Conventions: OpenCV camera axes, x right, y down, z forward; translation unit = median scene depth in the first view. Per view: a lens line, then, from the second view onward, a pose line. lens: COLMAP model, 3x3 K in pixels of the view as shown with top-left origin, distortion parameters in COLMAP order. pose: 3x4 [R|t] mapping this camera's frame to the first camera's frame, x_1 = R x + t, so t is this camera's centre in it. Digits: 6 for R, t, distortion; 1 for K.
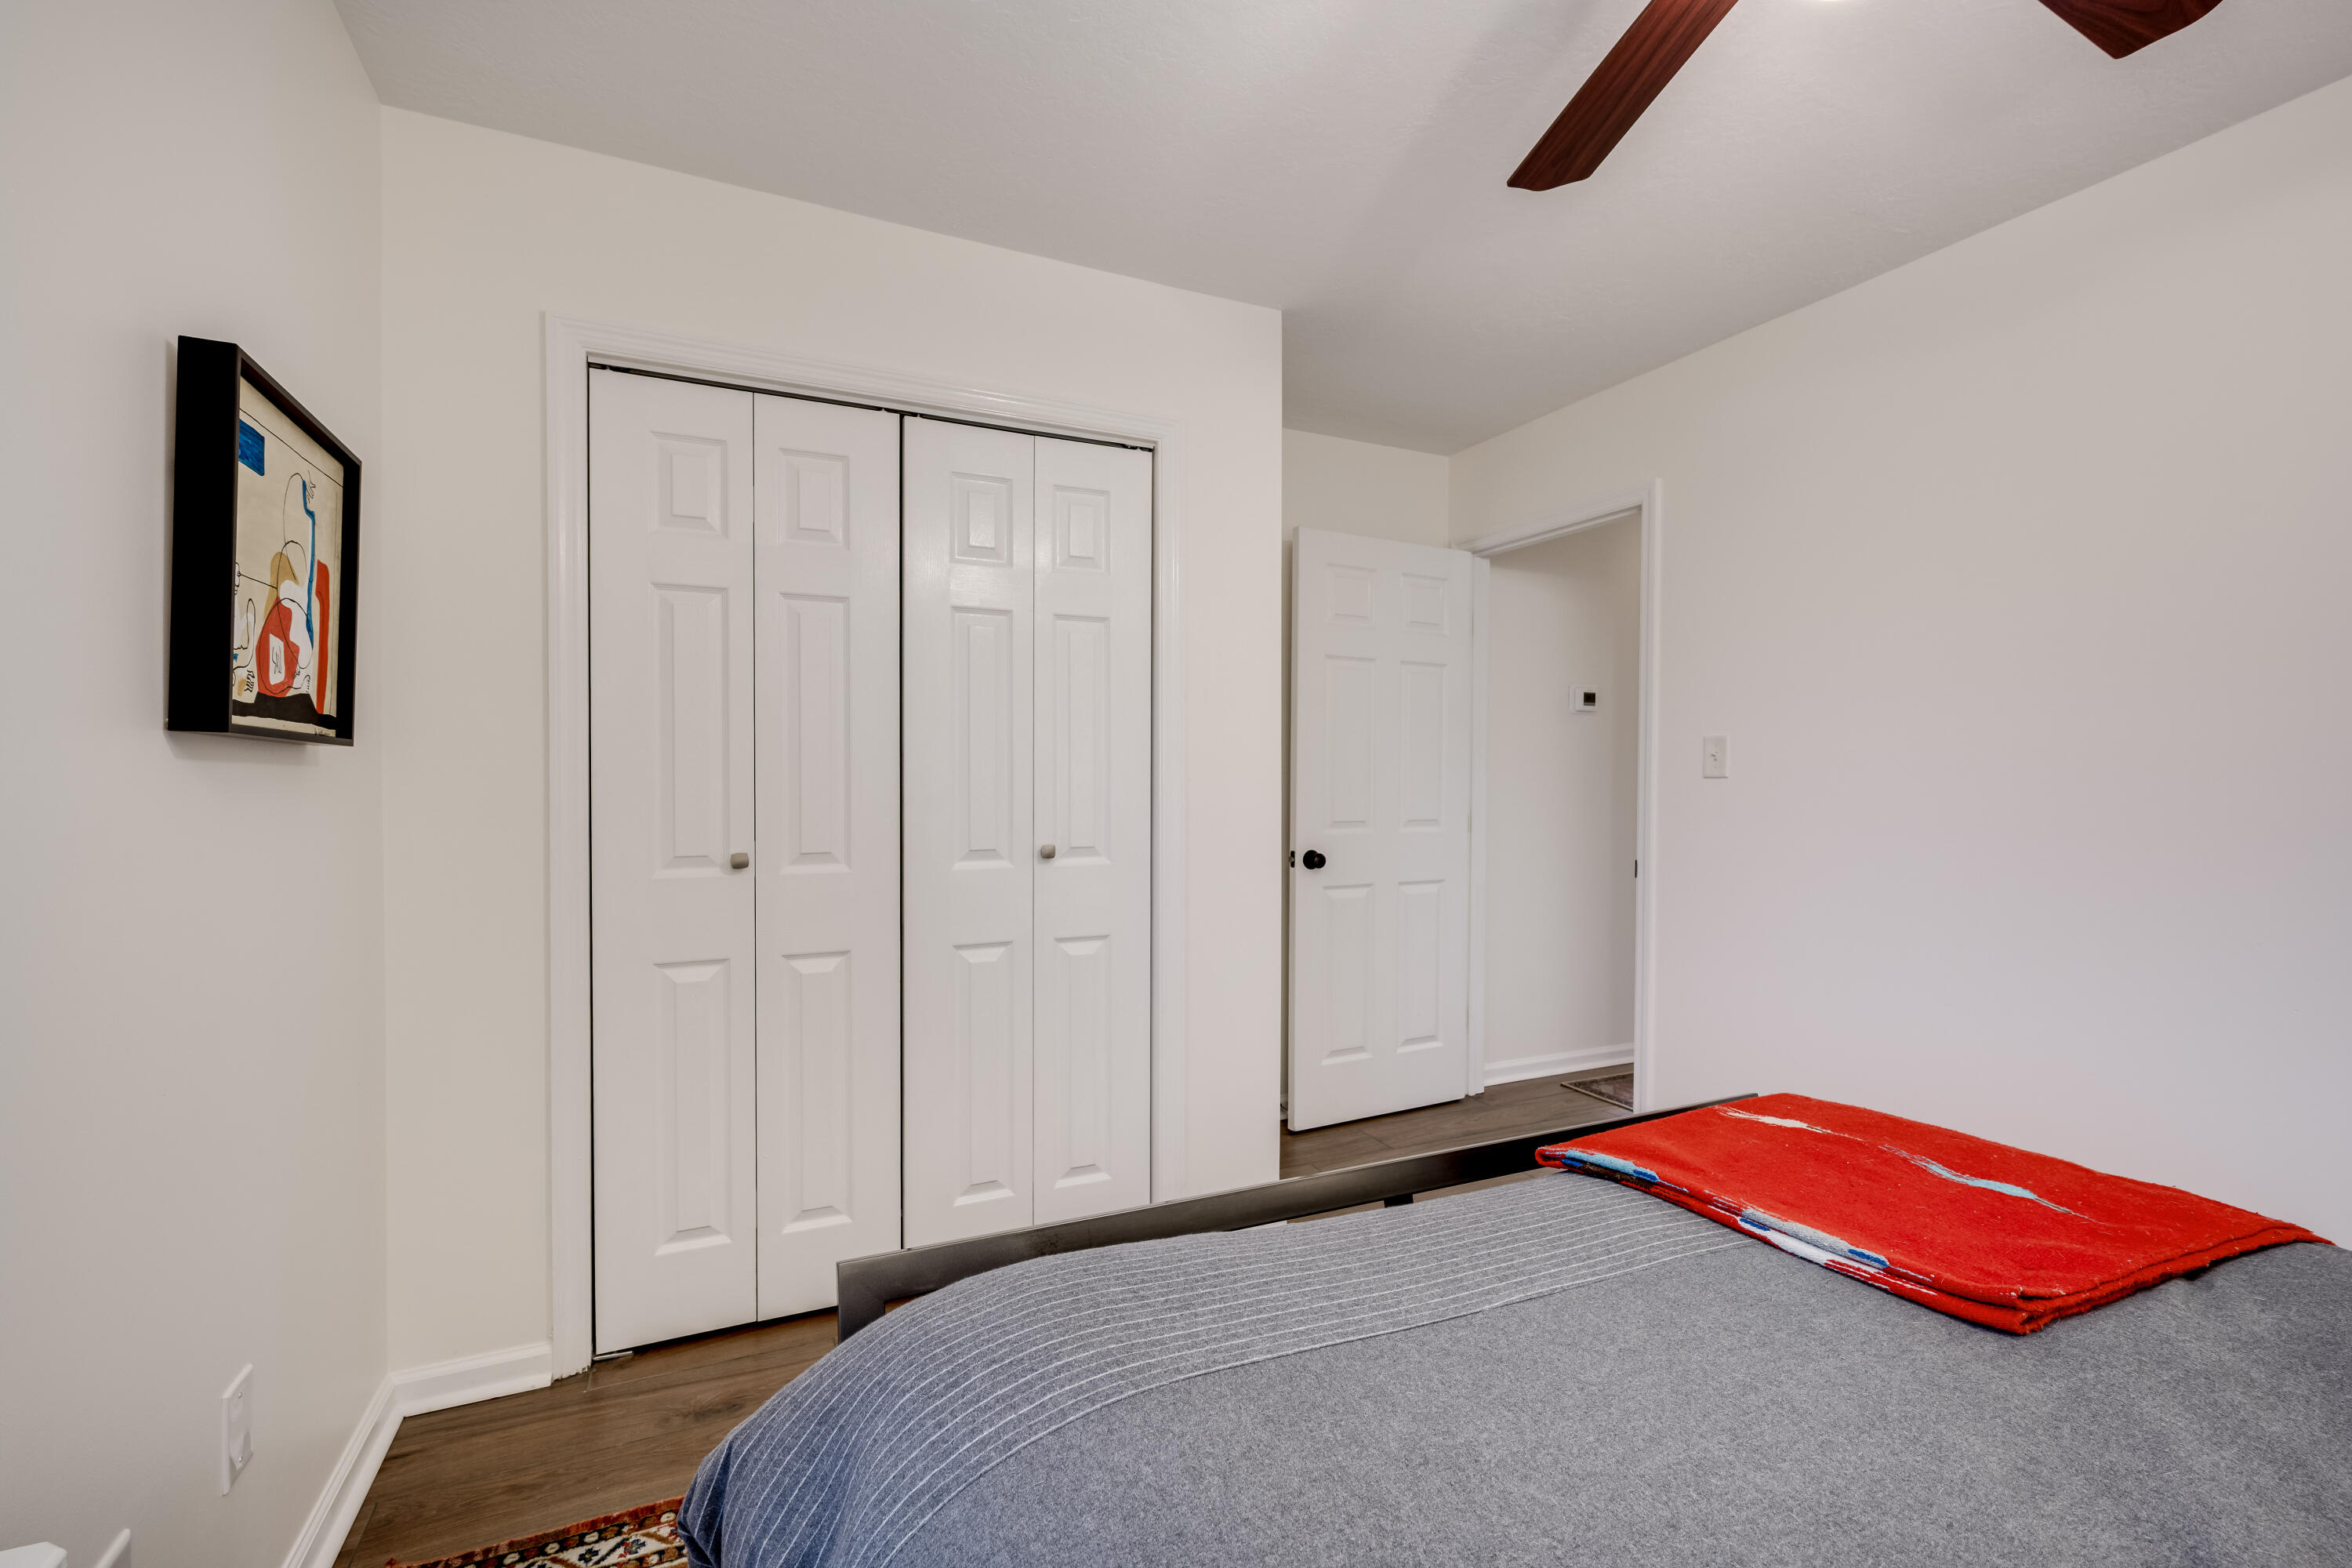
lens RADIAL K [[1022.3, 0, 1175.2], [0, 1022.3, 780.0], [0, 0, 1]] dist [0.000890, 0.000124]
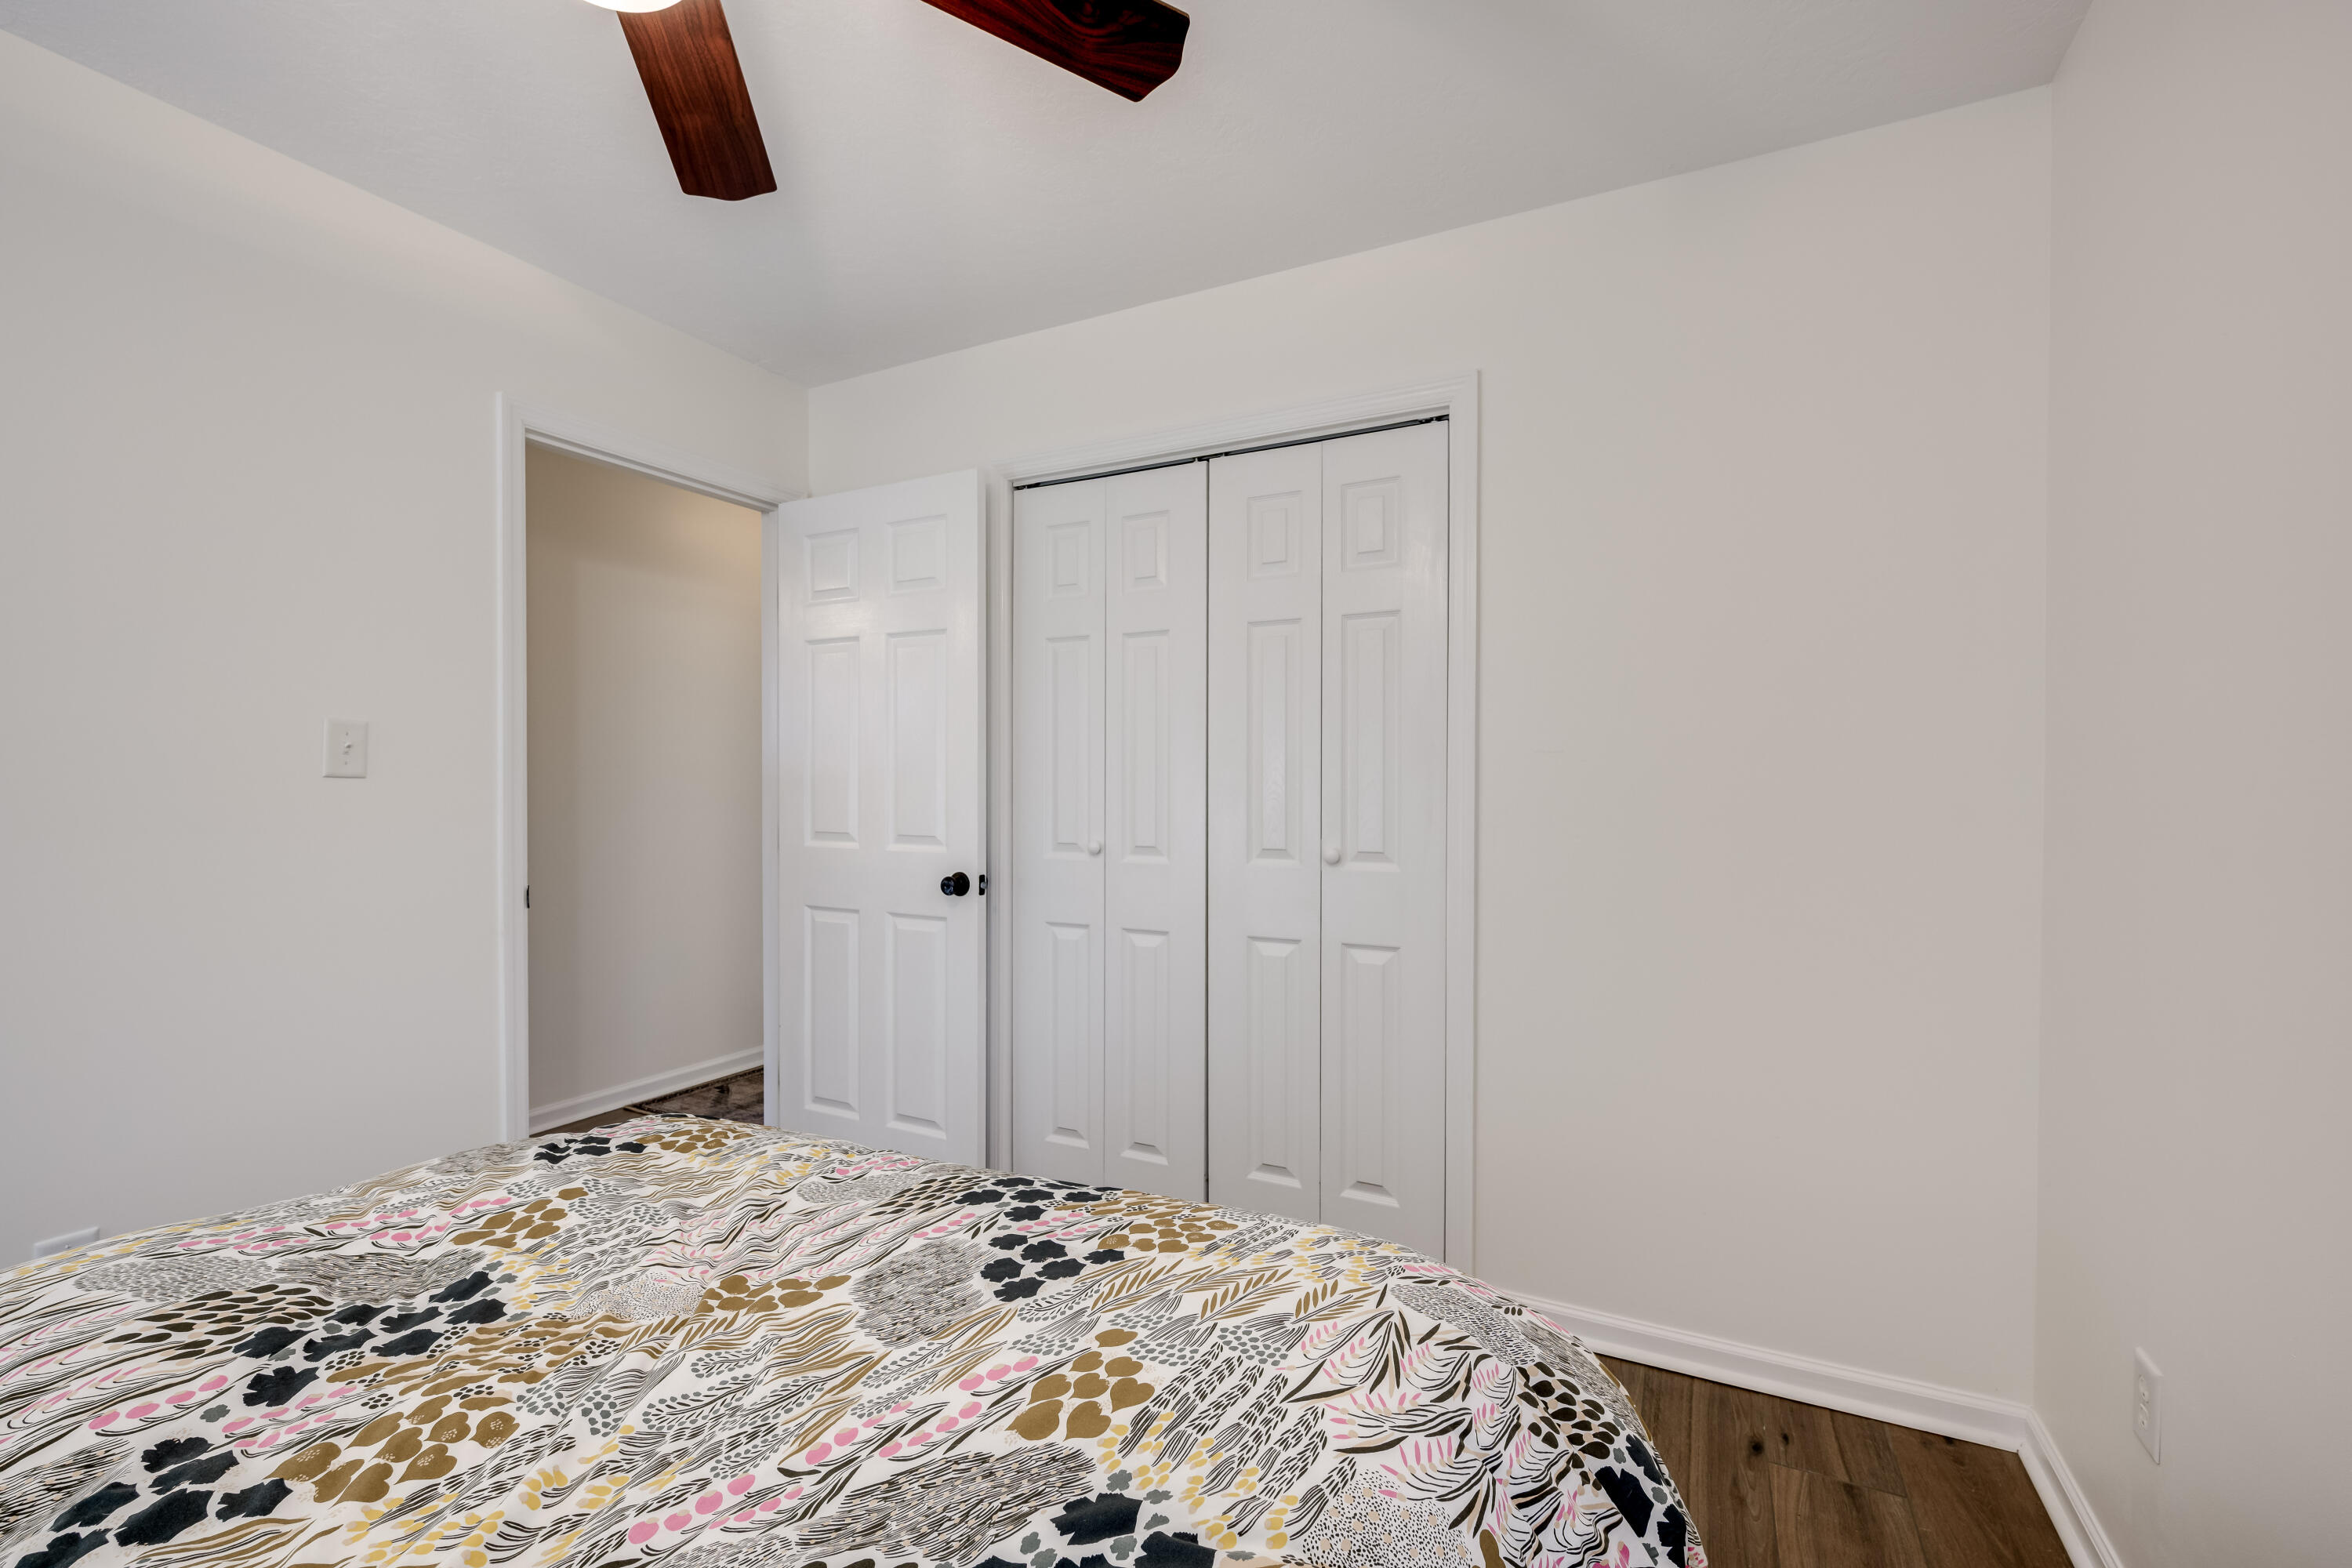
lens RADIAL K [[1022.3, 0, 1173.4], [0, 1022.3, 790.4], [0, 0, 1]] dist [0.000890, 0.000124]
pose [[0.620562, -0.003431, -0.784150, 0.604868], [0.006507, 0.999979, 0.000774, 0.005419], [0.784131, -0.005582, 0.620571, 0.282319]]
